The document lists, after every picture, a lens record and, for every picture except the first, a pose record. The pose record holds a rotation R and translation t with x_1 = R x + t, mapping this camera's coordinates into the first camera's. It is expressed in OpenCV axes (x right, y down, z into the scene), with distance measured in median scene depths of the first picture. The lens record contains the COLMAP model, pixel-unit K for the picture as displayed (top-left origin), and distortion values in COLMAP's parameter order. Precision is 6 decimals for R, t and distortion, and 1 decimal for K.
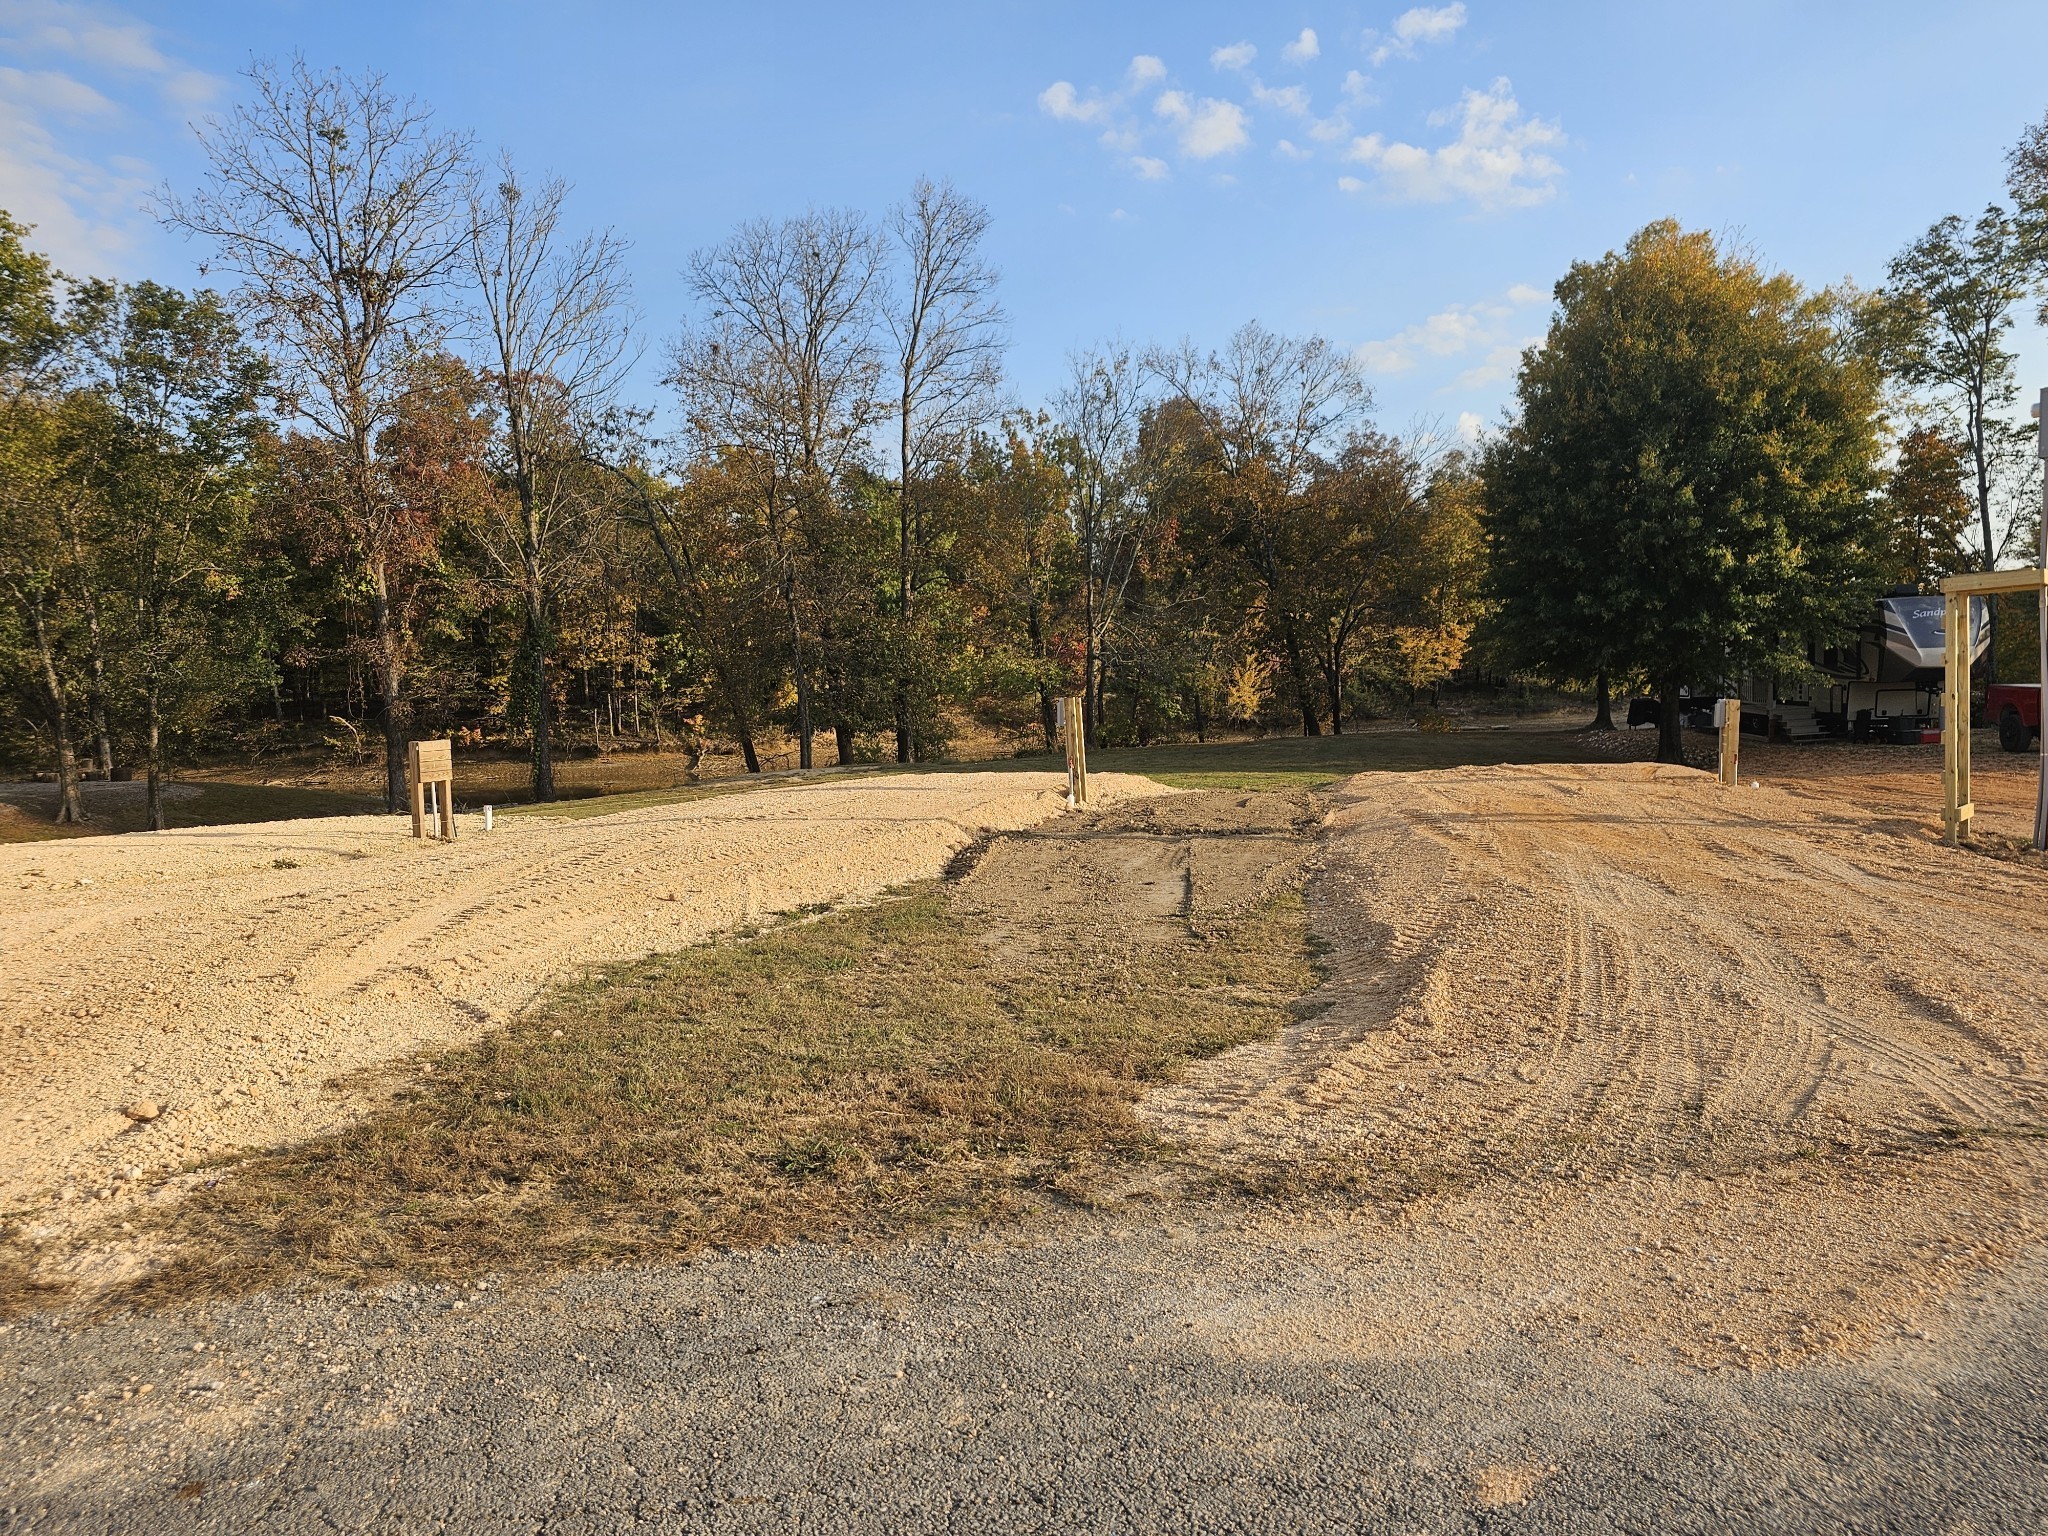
lens RADIAL K [[1368.1, 0, 1024.0], [0, 1368.1, 768.0], [0, 0, 1]] dist [0.021961, -0.001352]
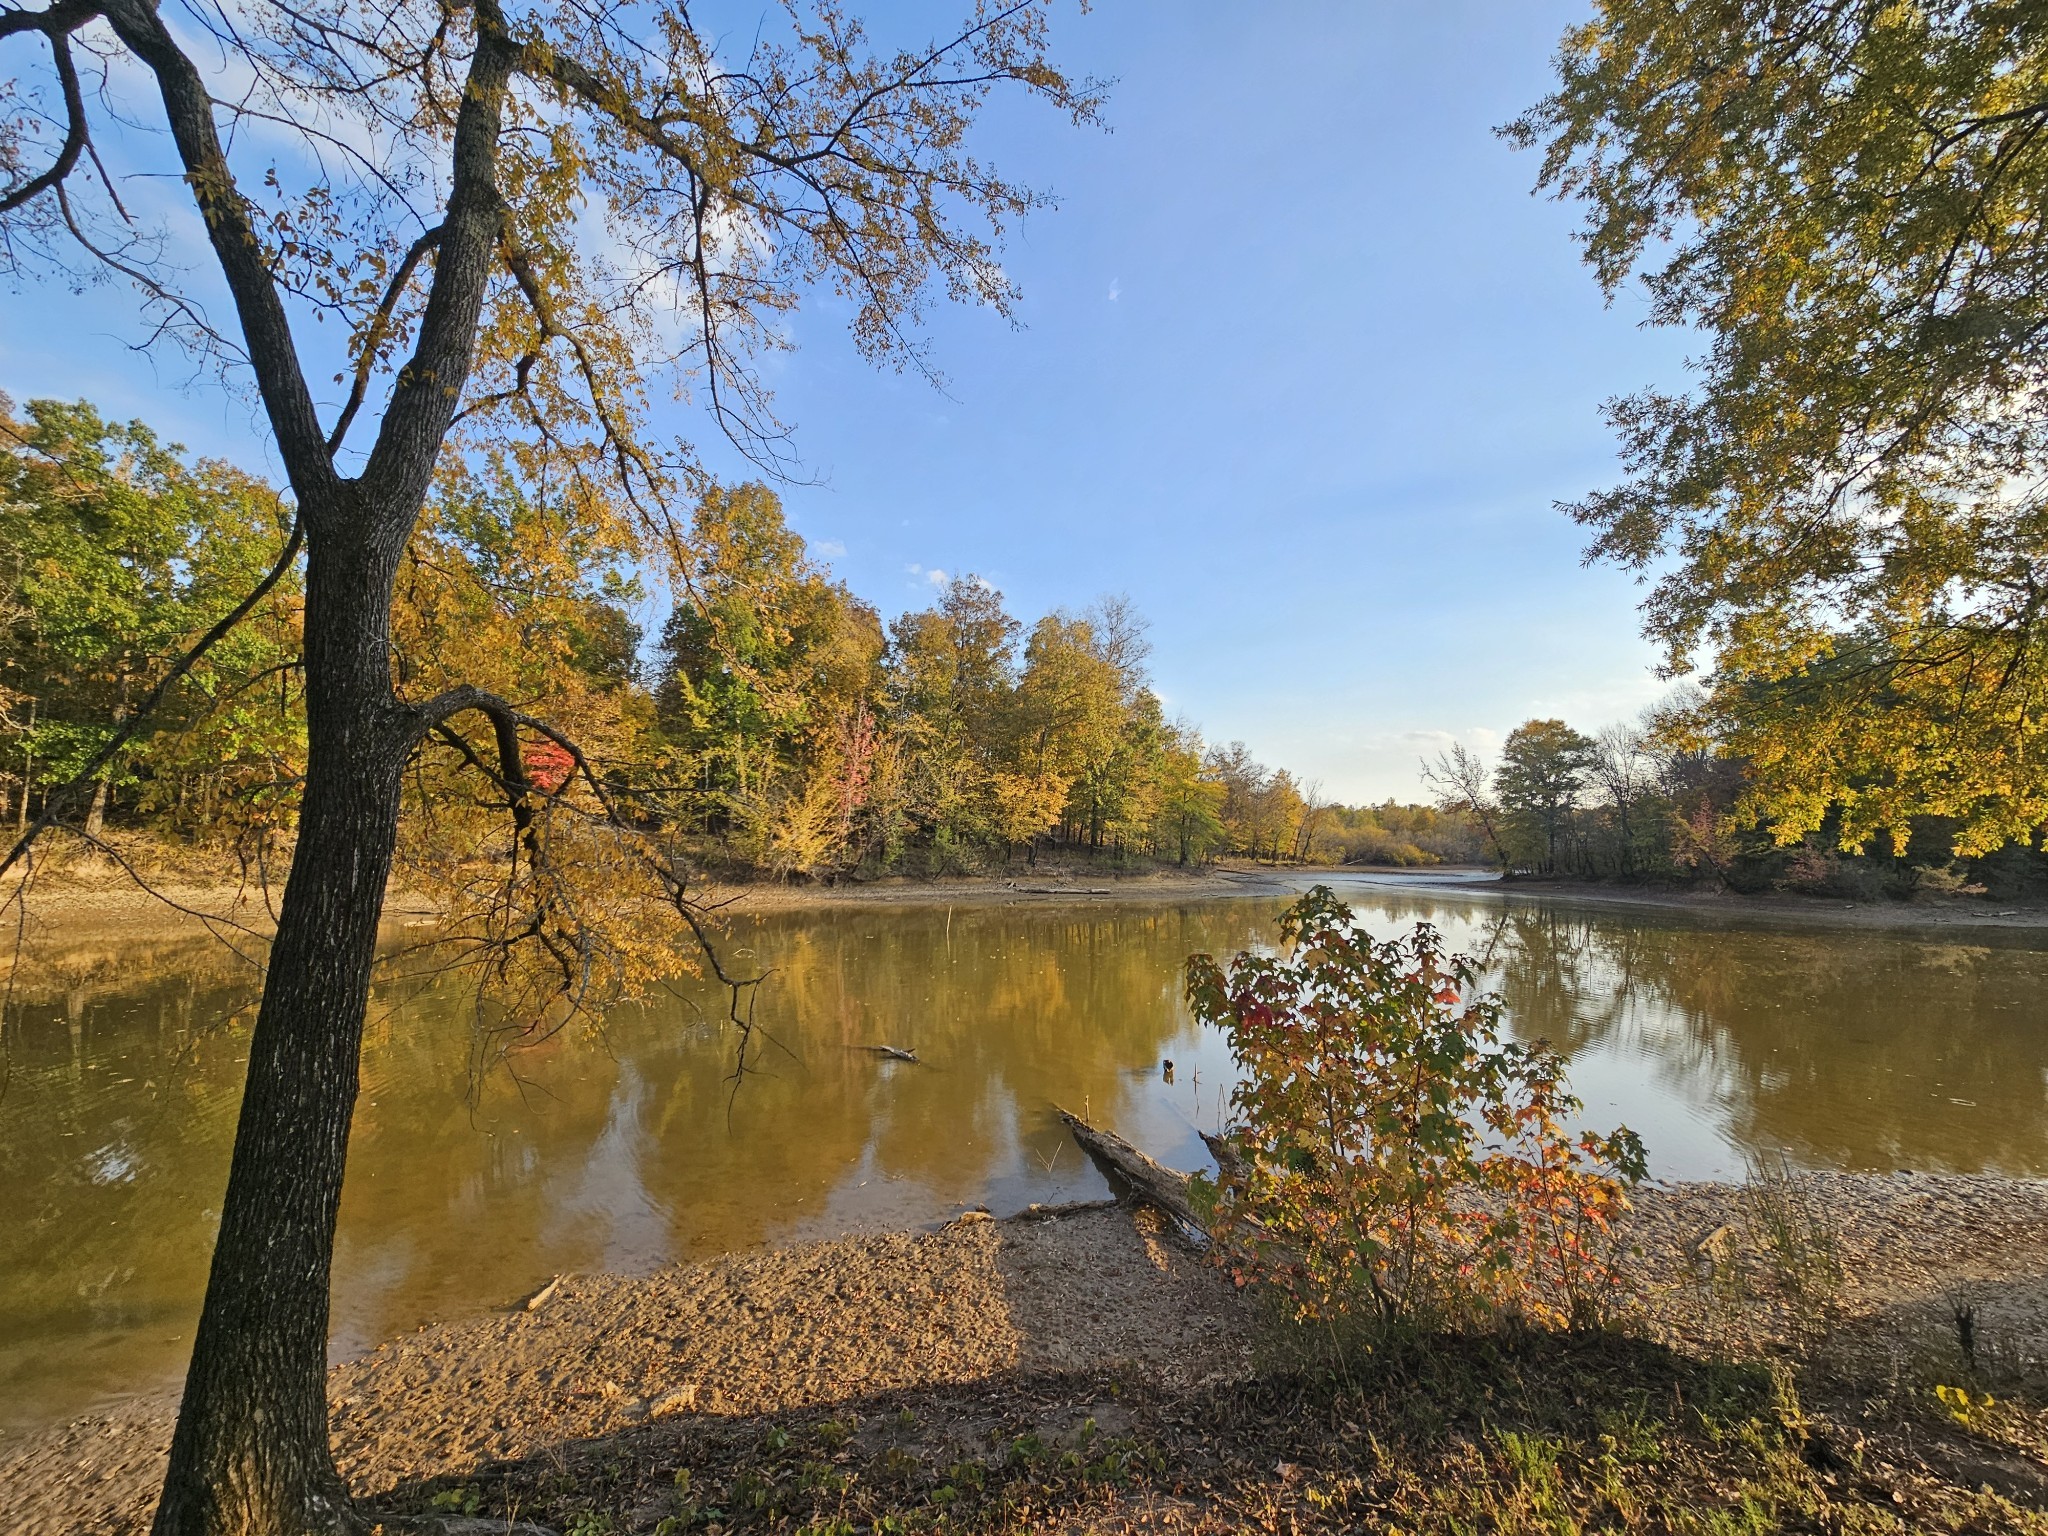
lens RADIAL K [[1368.1, 0, 1024.0], [0, 1368.1, 768.0], [0, 0, 1]] dist [0.021961, -0.001352]
pose [[0.957954, 0.057002, 0.281201, 0.038566], [-0.025551, 0.993121, -0.114271, -0.005086], [-0.285780, 0.102281, 0.952821, 0.141231]]
